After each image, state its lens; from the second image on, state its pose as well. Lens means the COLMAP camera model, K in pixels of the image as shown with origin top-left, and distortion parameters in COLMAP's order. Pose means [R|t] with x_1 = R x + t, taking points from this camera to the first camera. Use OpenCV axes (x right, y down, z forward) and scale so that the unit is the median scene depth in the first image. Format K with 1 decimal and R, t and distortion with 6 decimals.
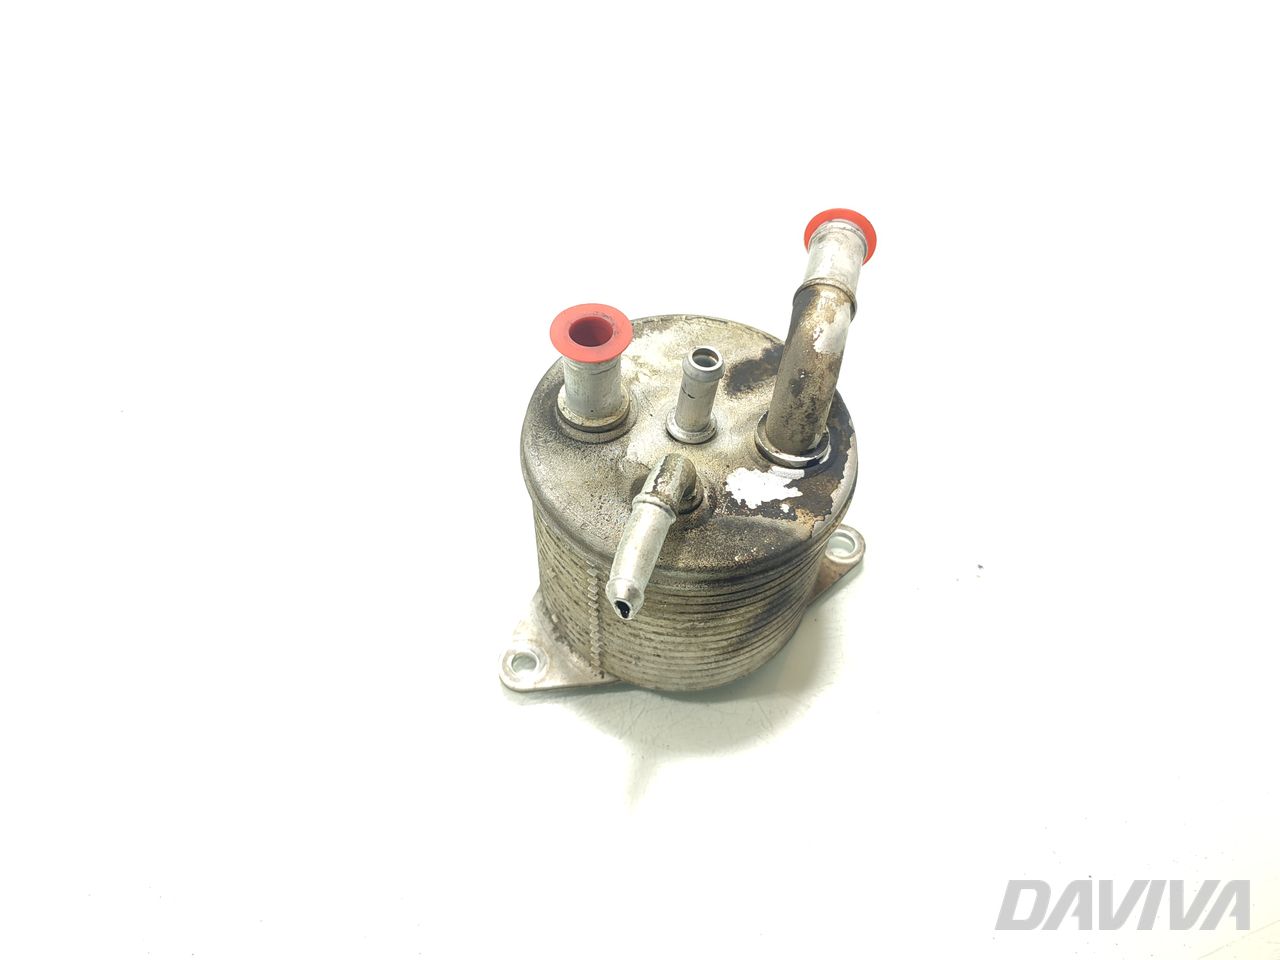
lens RADIAL K [[893.7, 0, 638.6], [0, 893.7, 480.2], [0, 0, 1]] dist [0.000119, -0.000365]
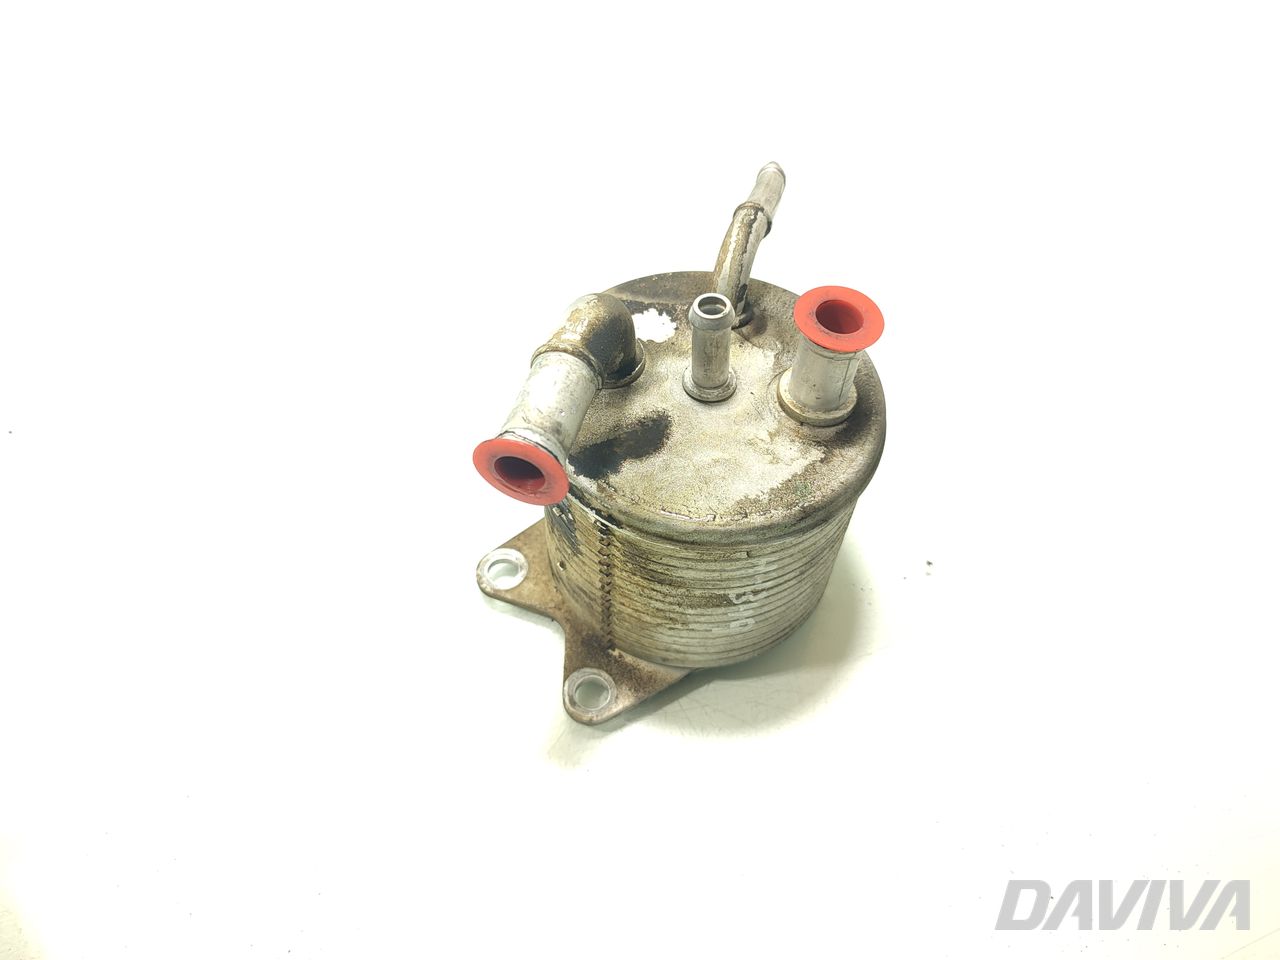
lens RADIAL K [[893.7, 0, 636.7], [0, 893.7, 479.5], [0, 0, 1]] dist [0.000119, -0.000365]
pose [[-0.998726, -0.042417, -0.027351, 0.152267], [-0.011915, -0.328455, 0.944444, -0.957773], [-0.049044, 0.943567, 0.327531, 0.769416]]
